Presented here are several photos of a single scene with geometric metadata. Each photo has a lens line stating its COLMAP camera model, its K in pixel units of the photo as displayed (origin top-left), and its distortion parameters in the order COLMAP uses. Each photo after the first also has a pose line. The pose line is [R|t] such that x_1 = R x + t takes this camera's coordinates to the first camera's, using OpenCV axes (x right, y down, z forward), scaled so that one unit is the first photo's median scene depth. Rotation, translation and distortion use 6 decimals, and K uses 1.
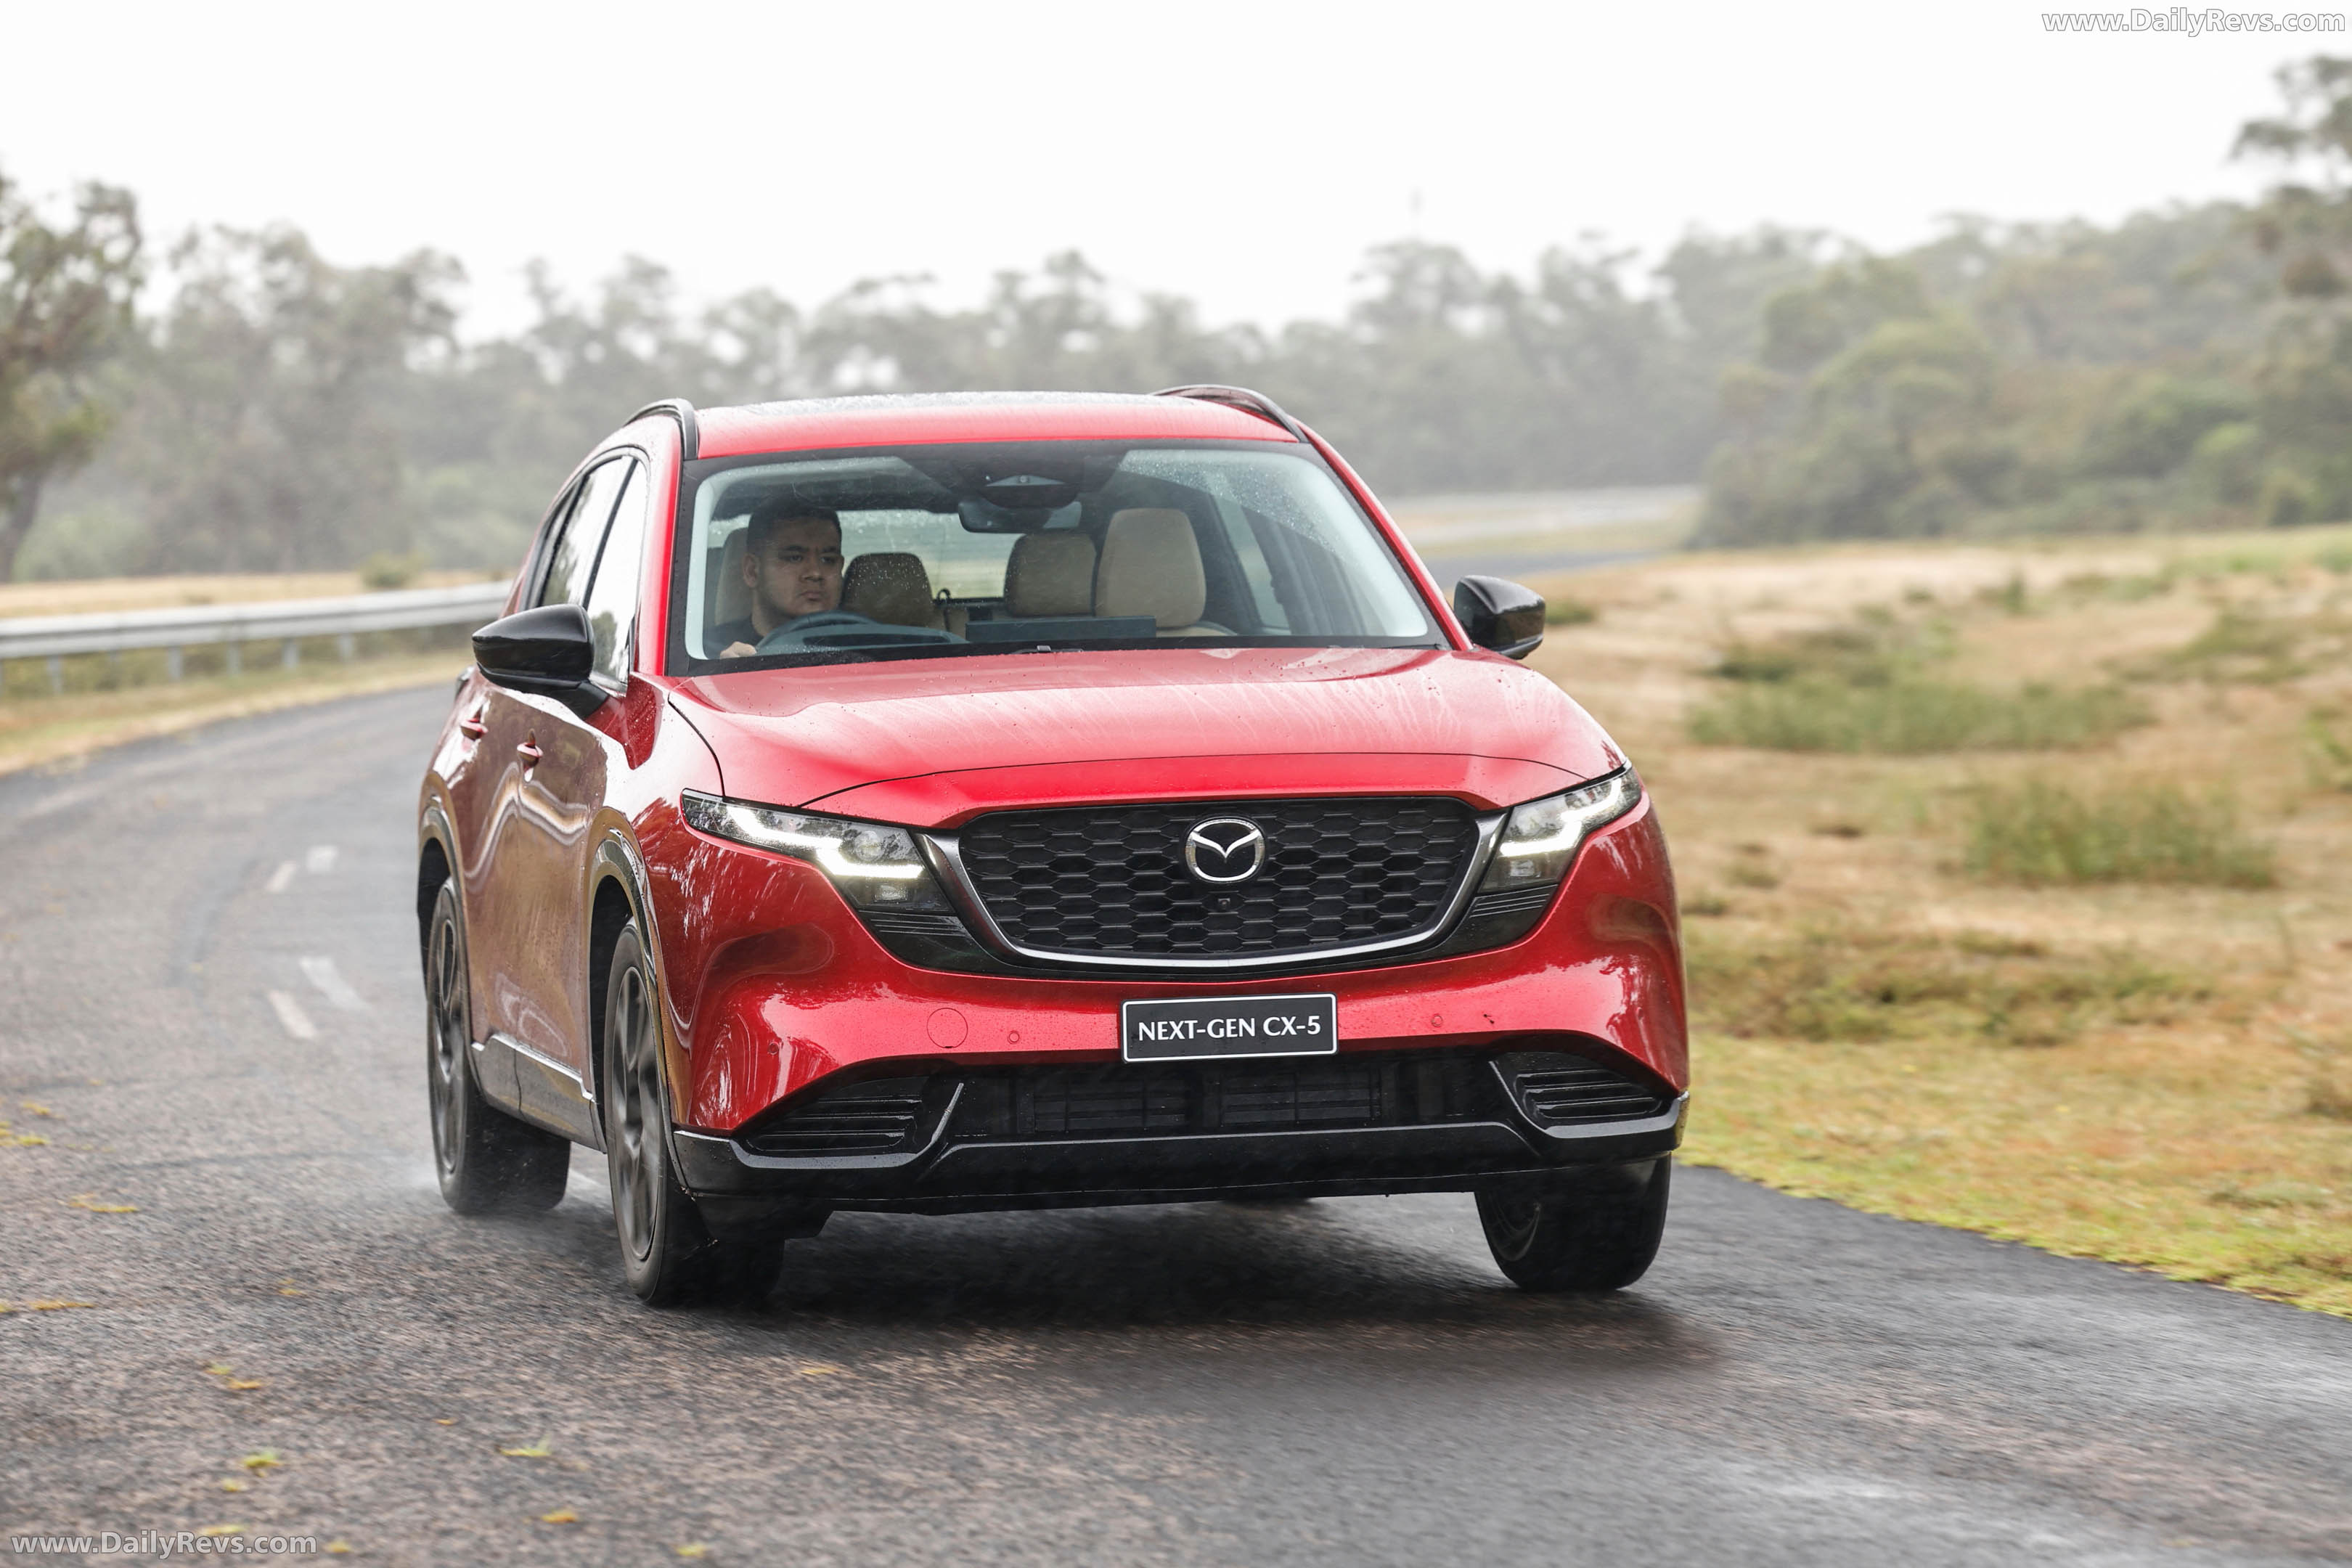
lens RADIAL K [[9650.2, 0, 1171.3], [0, 9650.2, 783.0], [0, 0, 1]] dist [0.249705, 0.000000]
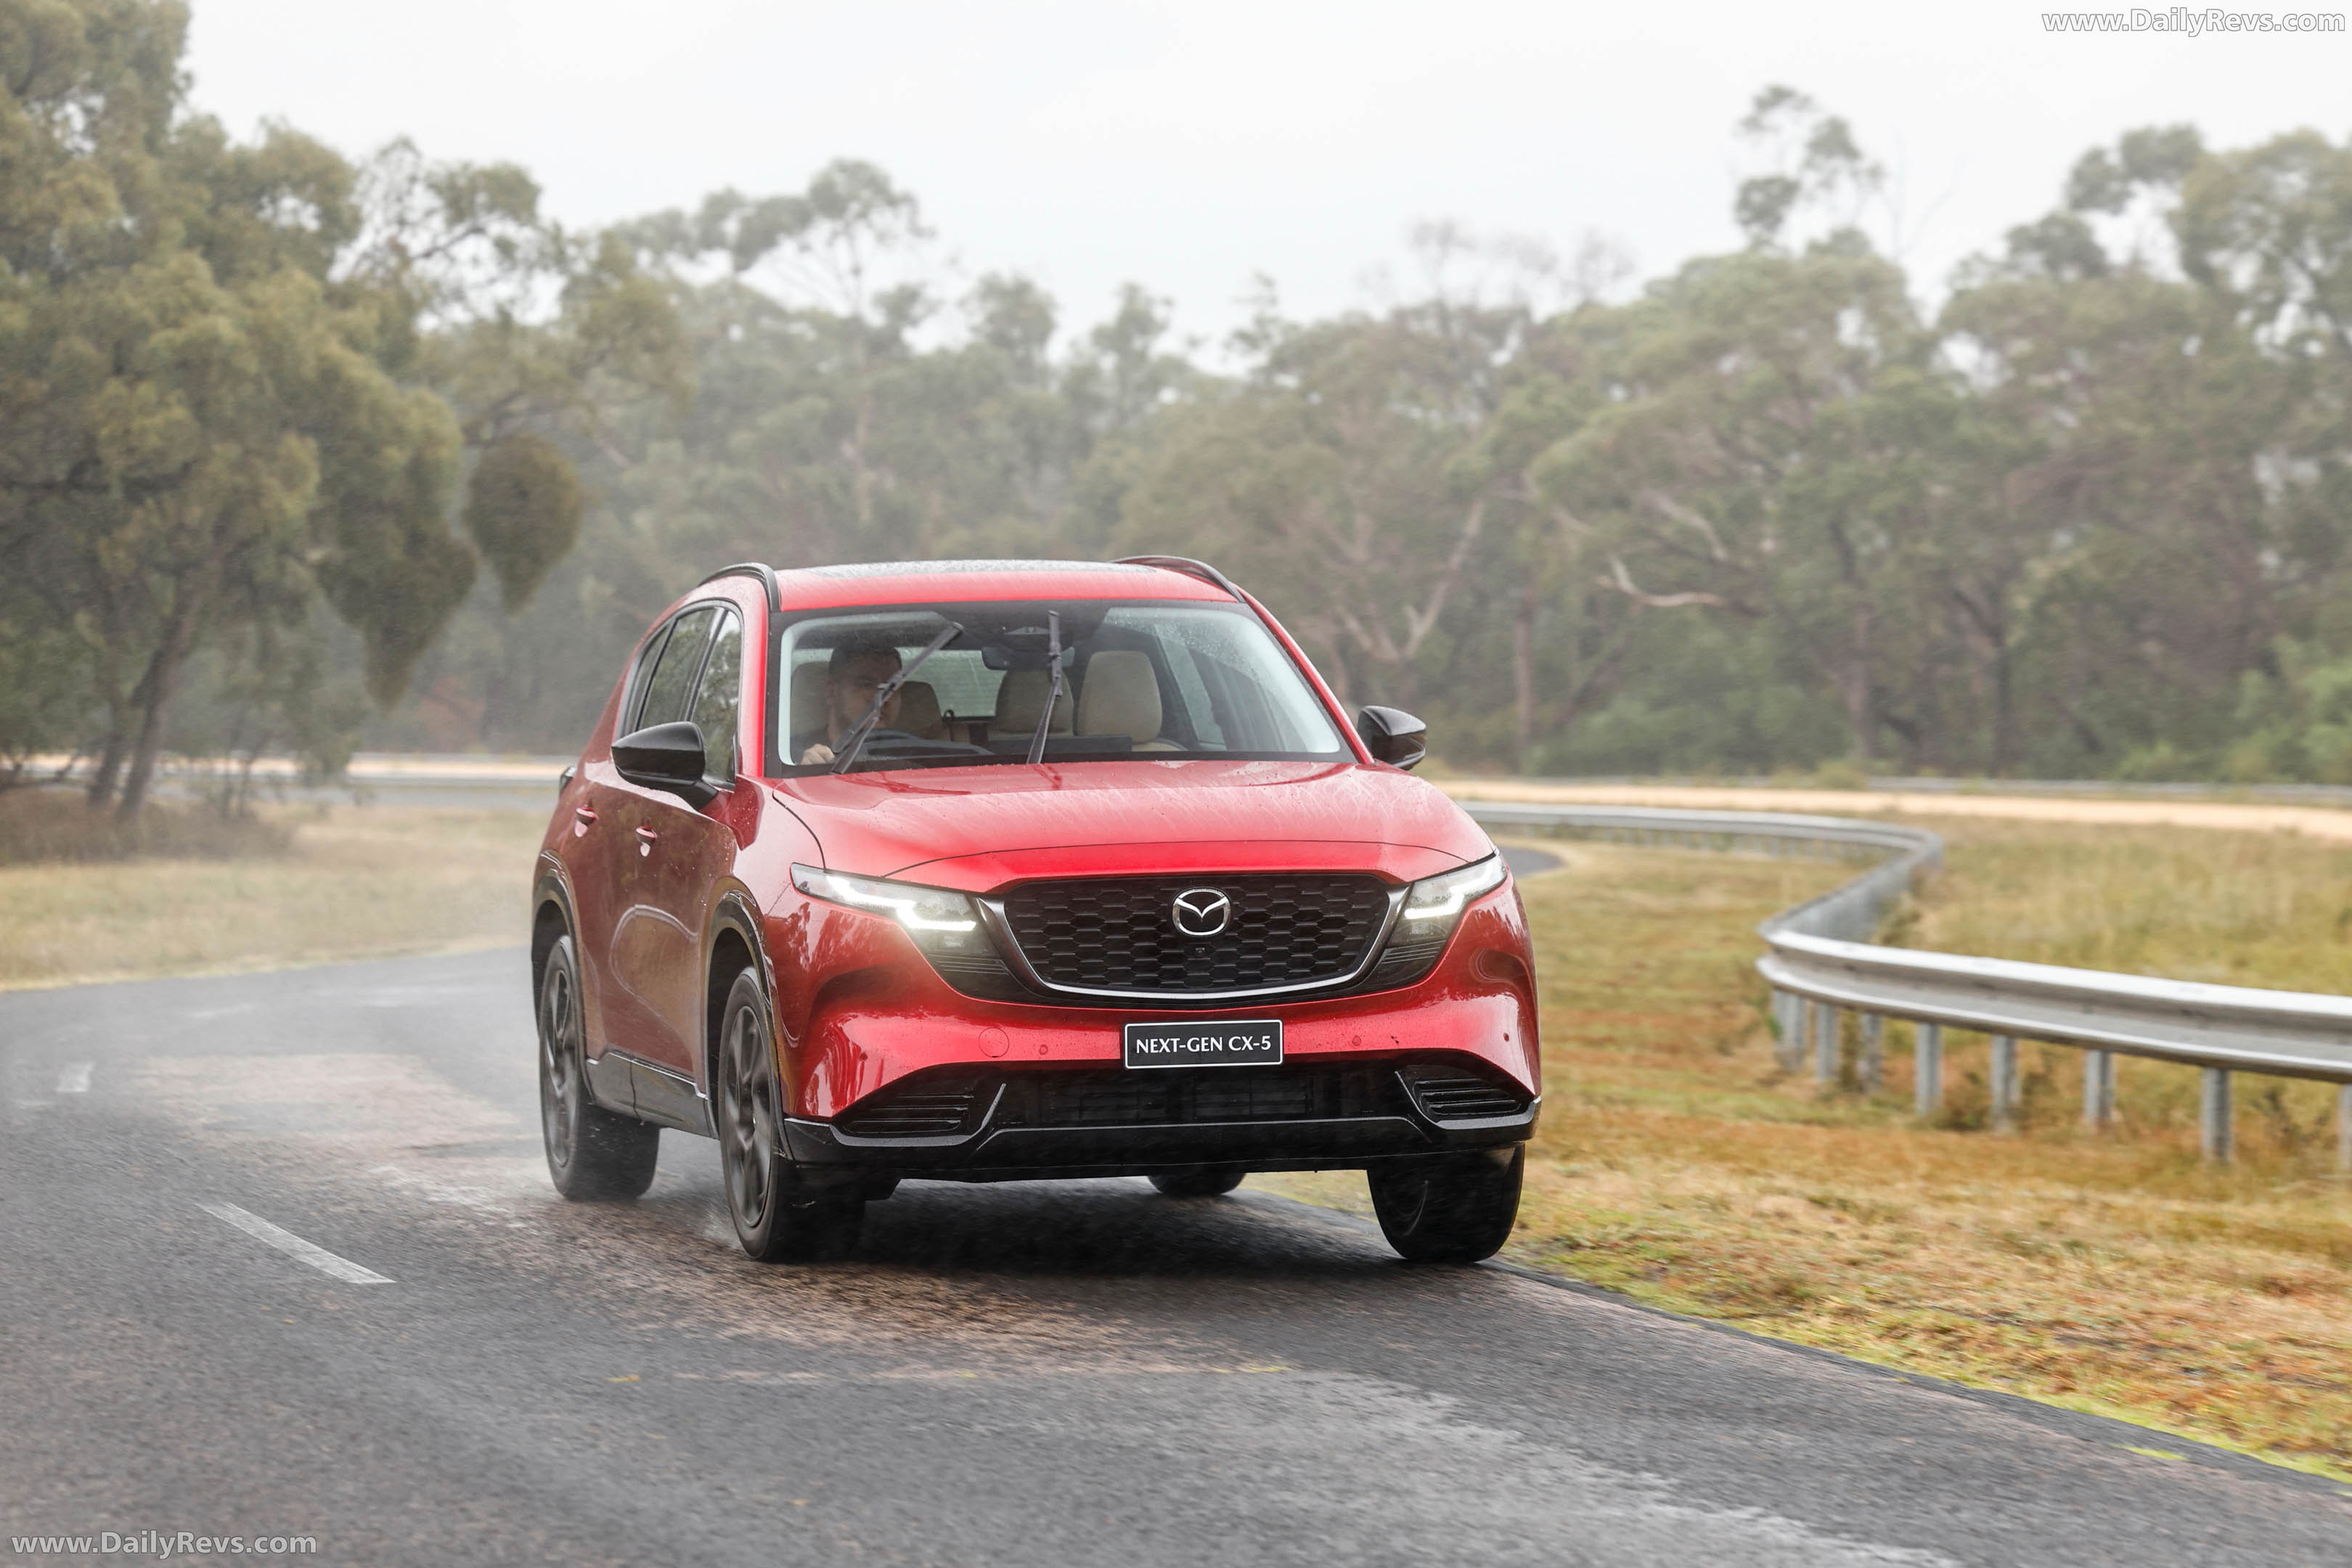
lens RADIAL K [[9650.2, 0, 1180.5], [0, 9650.2, 786.1], [0, 0, 1]] dist [0.249705, 0.000000]
pose [[0.999591, 0.009604, 0.026935, -0.033054], [-0.009349, 0.999910, -0.009570, 0.002276], [-0.027024, 0.009315, 0.999591, -0.336635]]
